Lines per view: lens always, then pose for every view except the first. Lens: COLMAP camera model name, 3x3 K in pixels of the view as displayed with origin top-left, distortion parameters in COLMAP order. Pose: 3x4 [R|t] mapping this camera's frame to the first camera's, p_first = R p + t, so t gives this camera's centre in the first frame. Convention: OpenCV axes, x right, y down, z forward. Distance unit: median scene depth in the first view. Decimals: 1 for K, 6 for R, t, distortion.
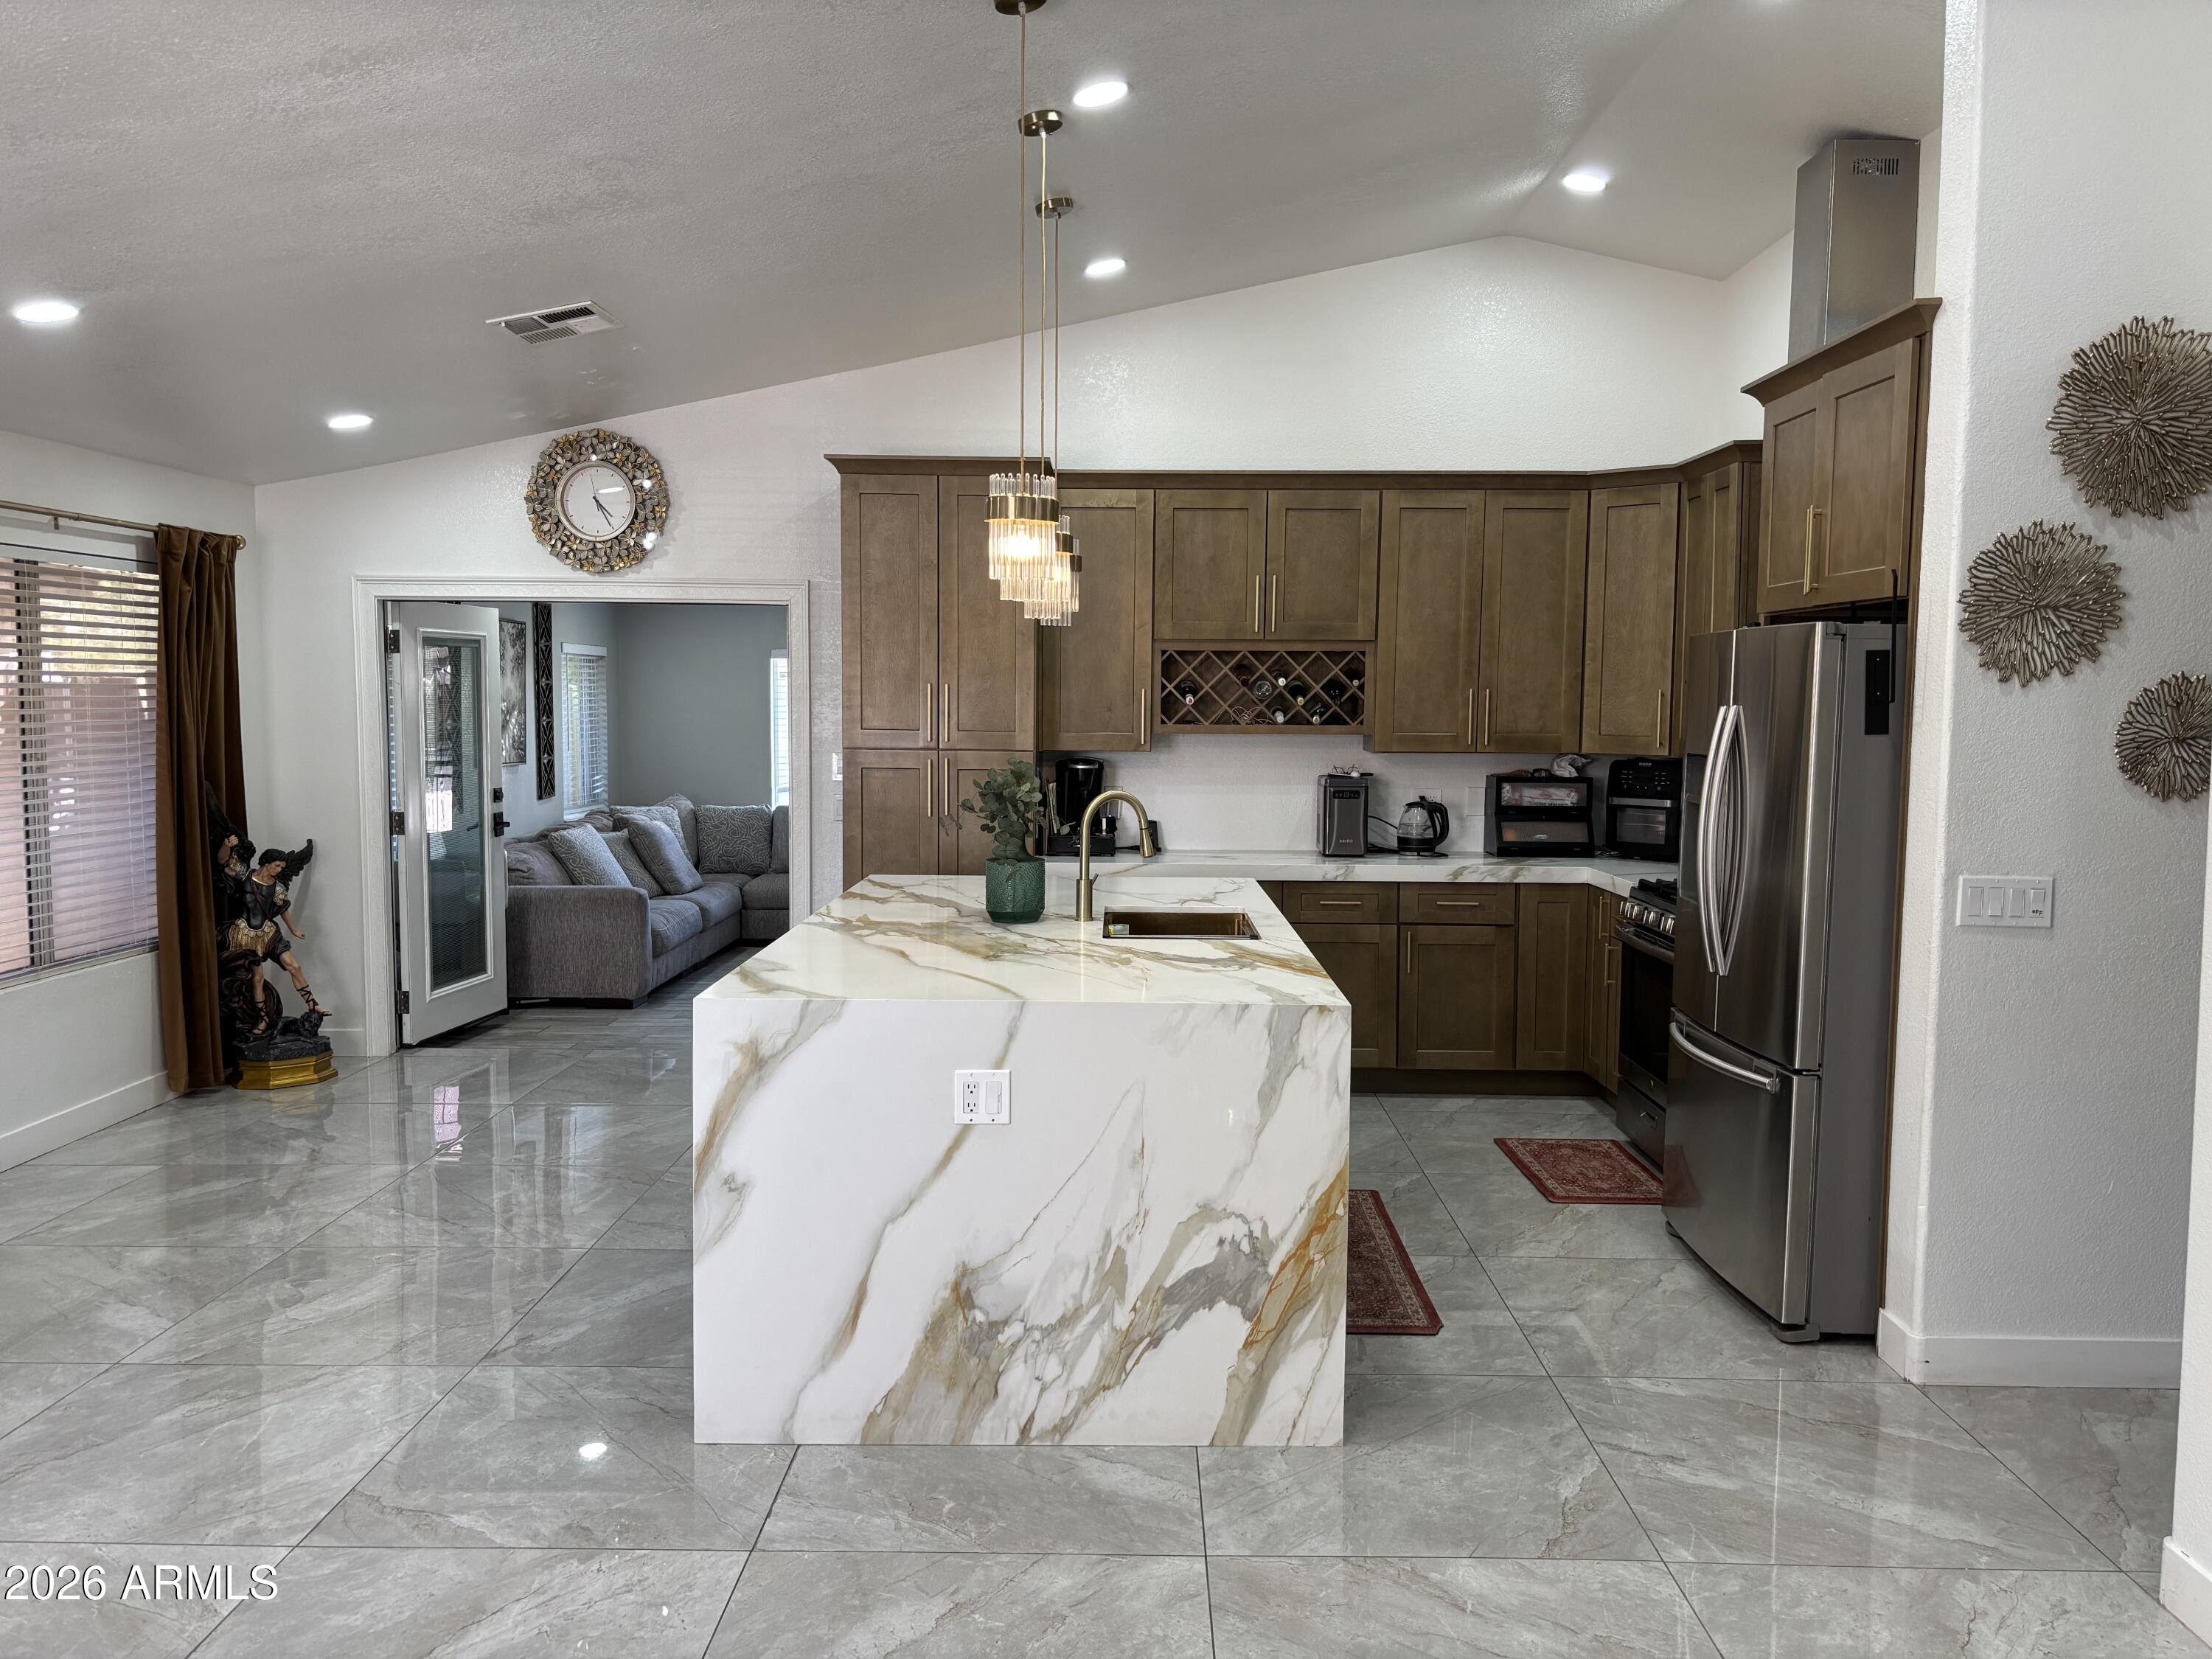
lens RADIAL K [[1664.8, 0, 1139.4], [0, 1664.8, 826.0], [0, 0, 1]] dist [0.031969, -0.046958]
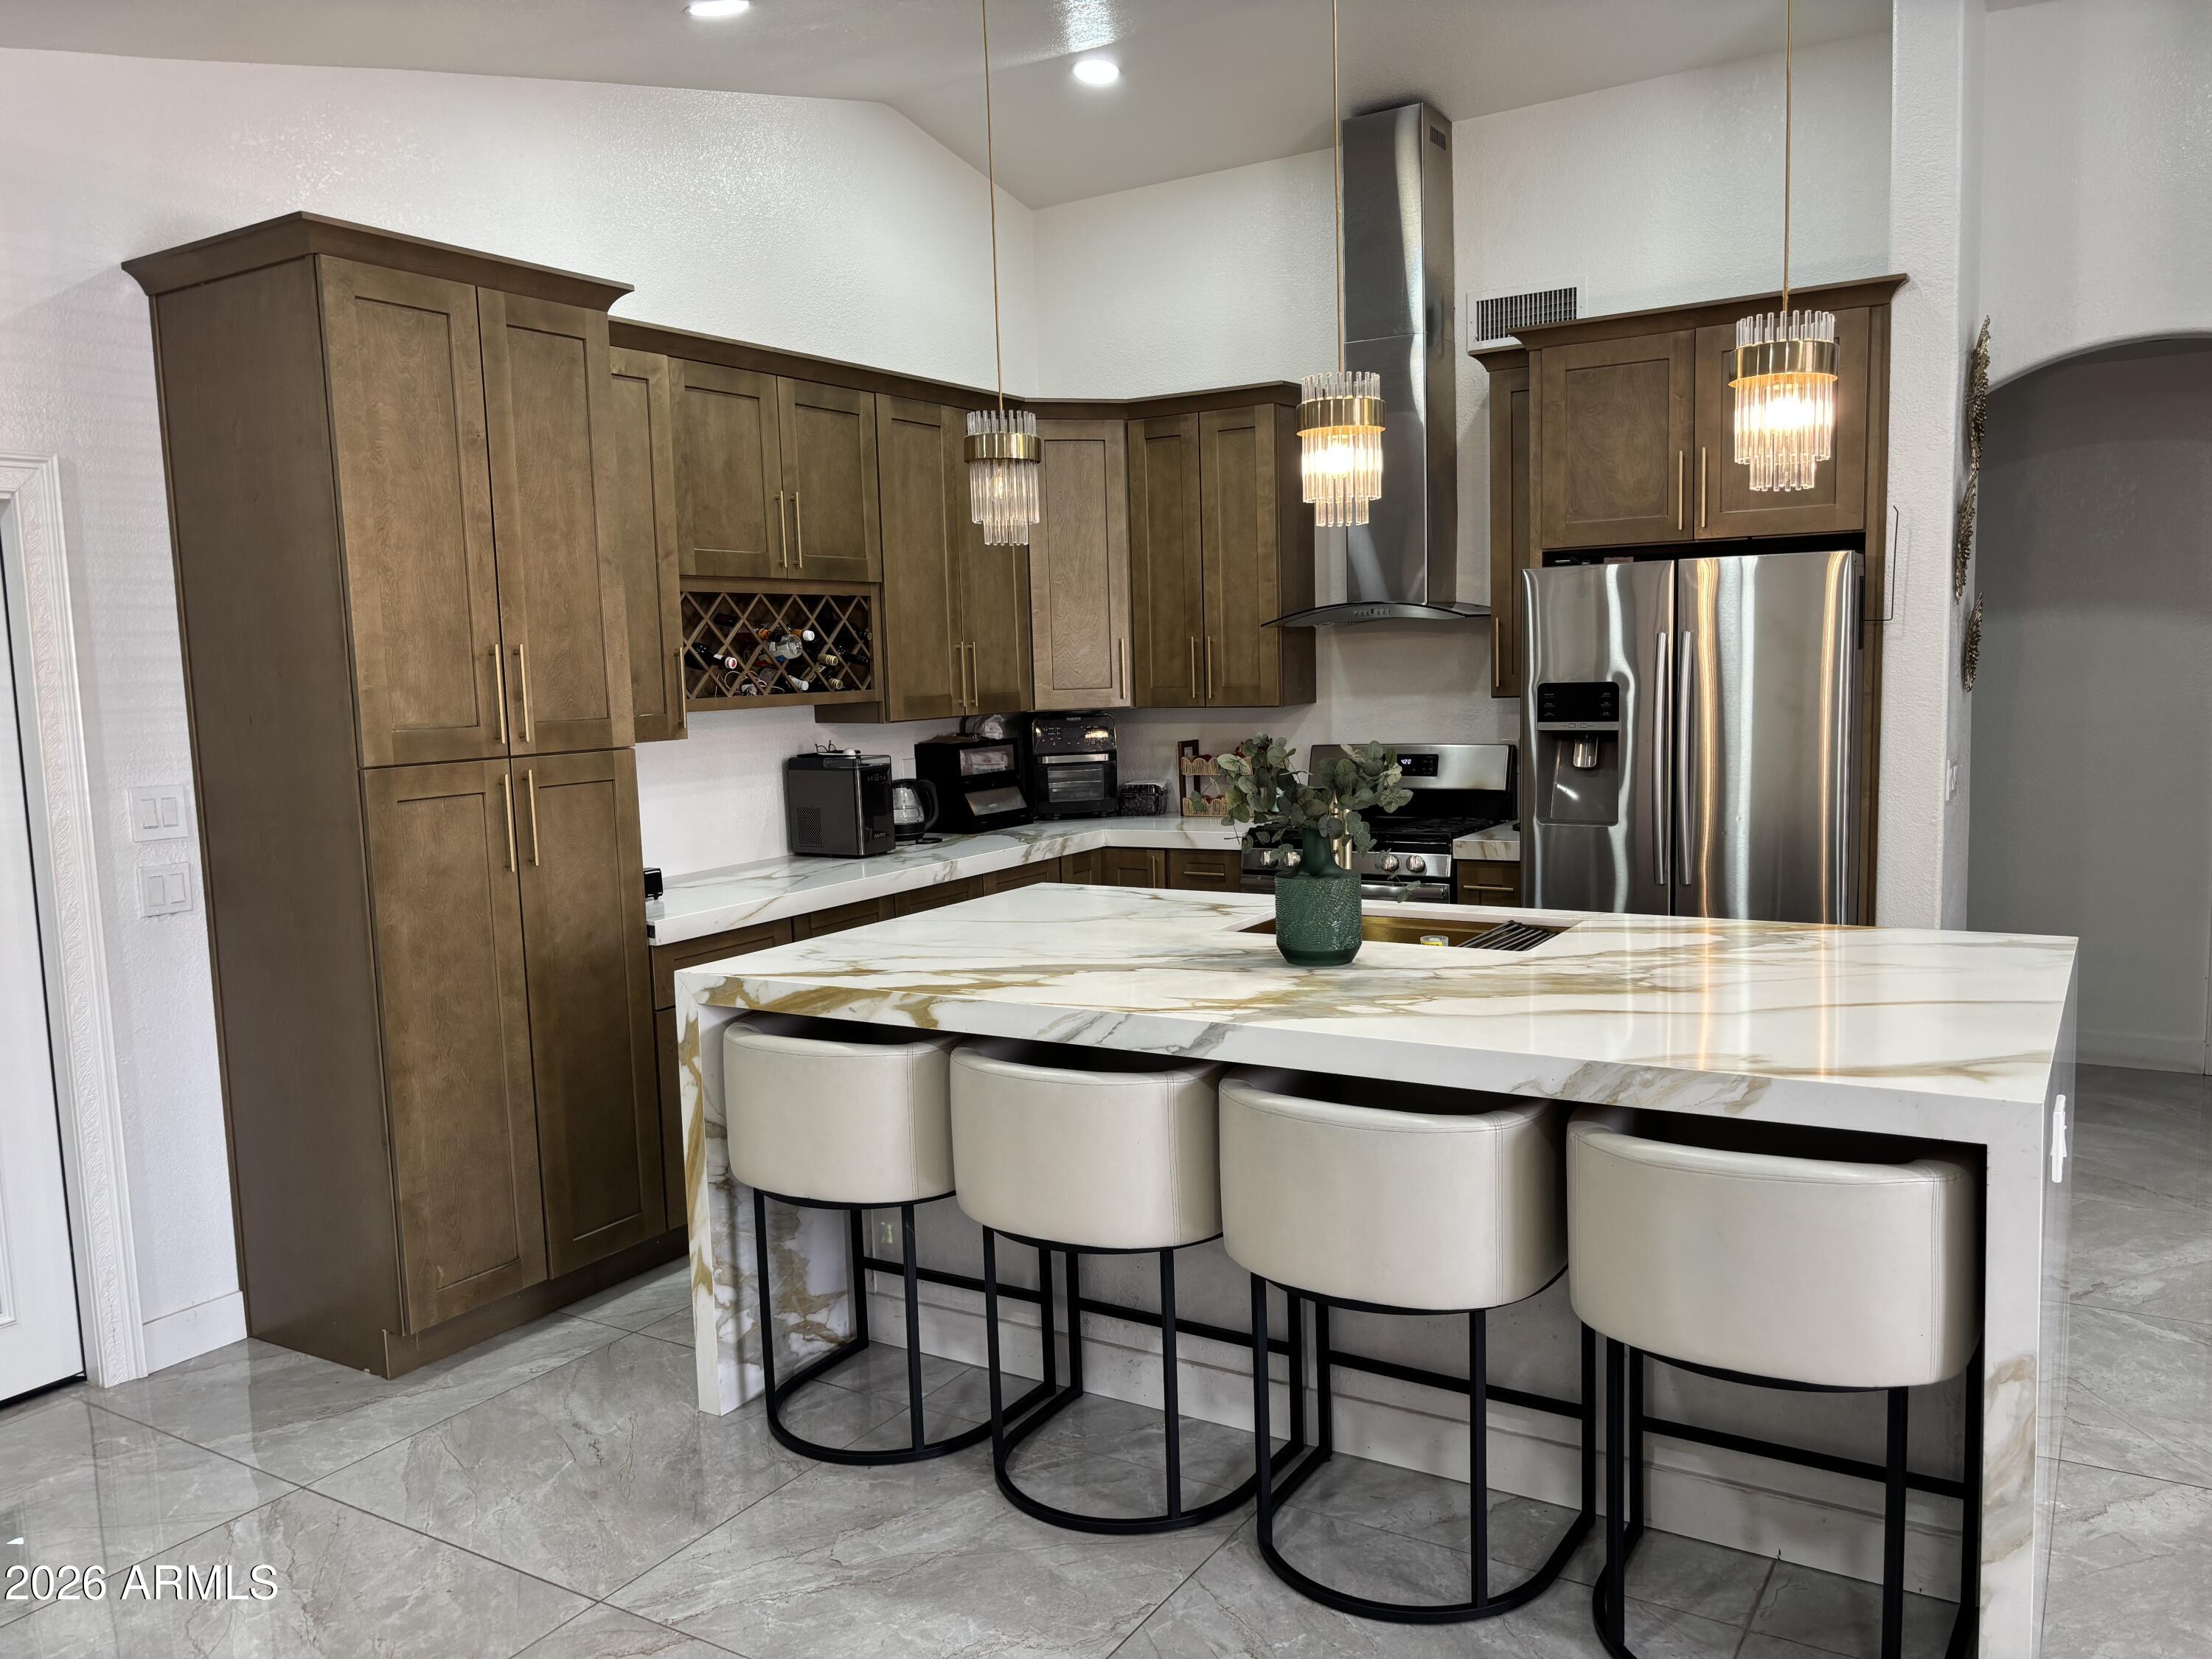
lens RADIAL K [[1664.8, 0, 1108.6], [0, 1664.8, 844.3], [0, 0, 1]] dist [0.031969, -0.046958]
pose [[0.531638, -0.120913, 0.838296, -0.510488], [0.101531, 0.991718, 0.078652, -0.040474], [-0.840864, 0.043299, 0.539512, 0.503980]]
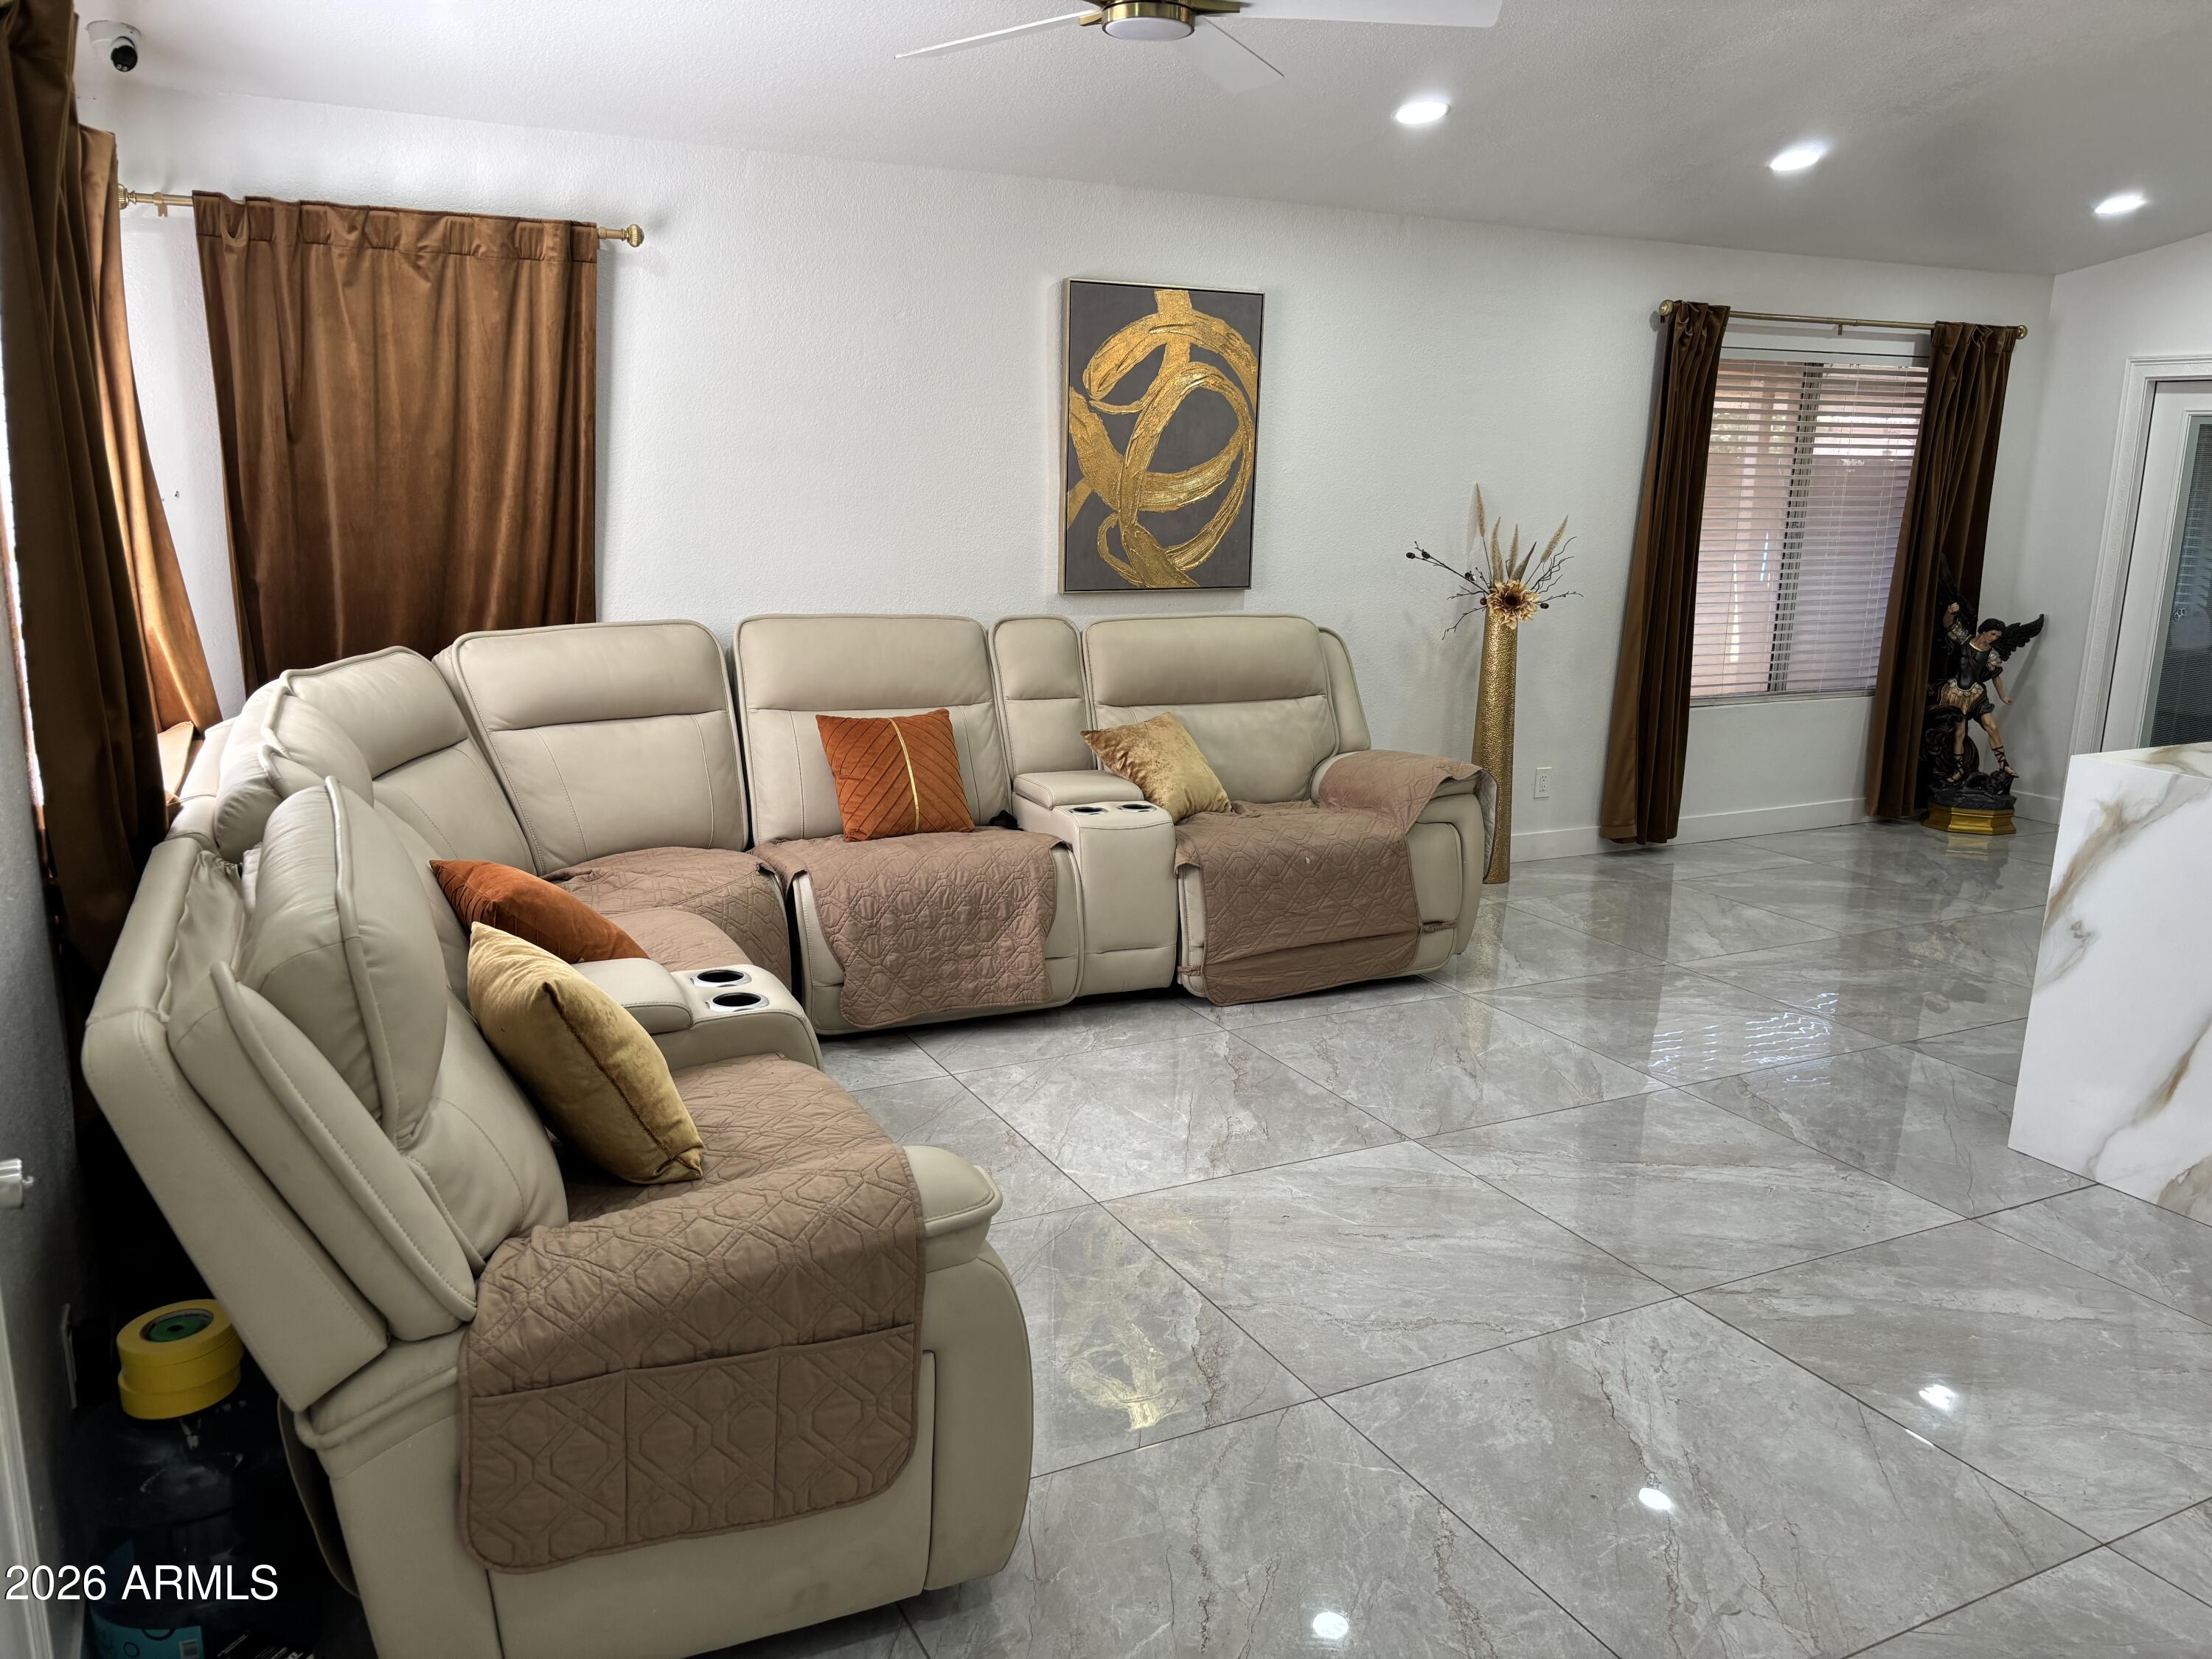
lens RADIAL K [[1664.8, 0, 1085.7], [0, 1664.8, 843.7], [0, 0, 1]] dist [0.031969, -0.046958]
pose [[0.448509, 0.196343, -0.871946, 0.216757], [-0.077836, 0.980446, 0.180738, 0.006548], [0.890383, -0.013194, 0.455022, -0.036991]]
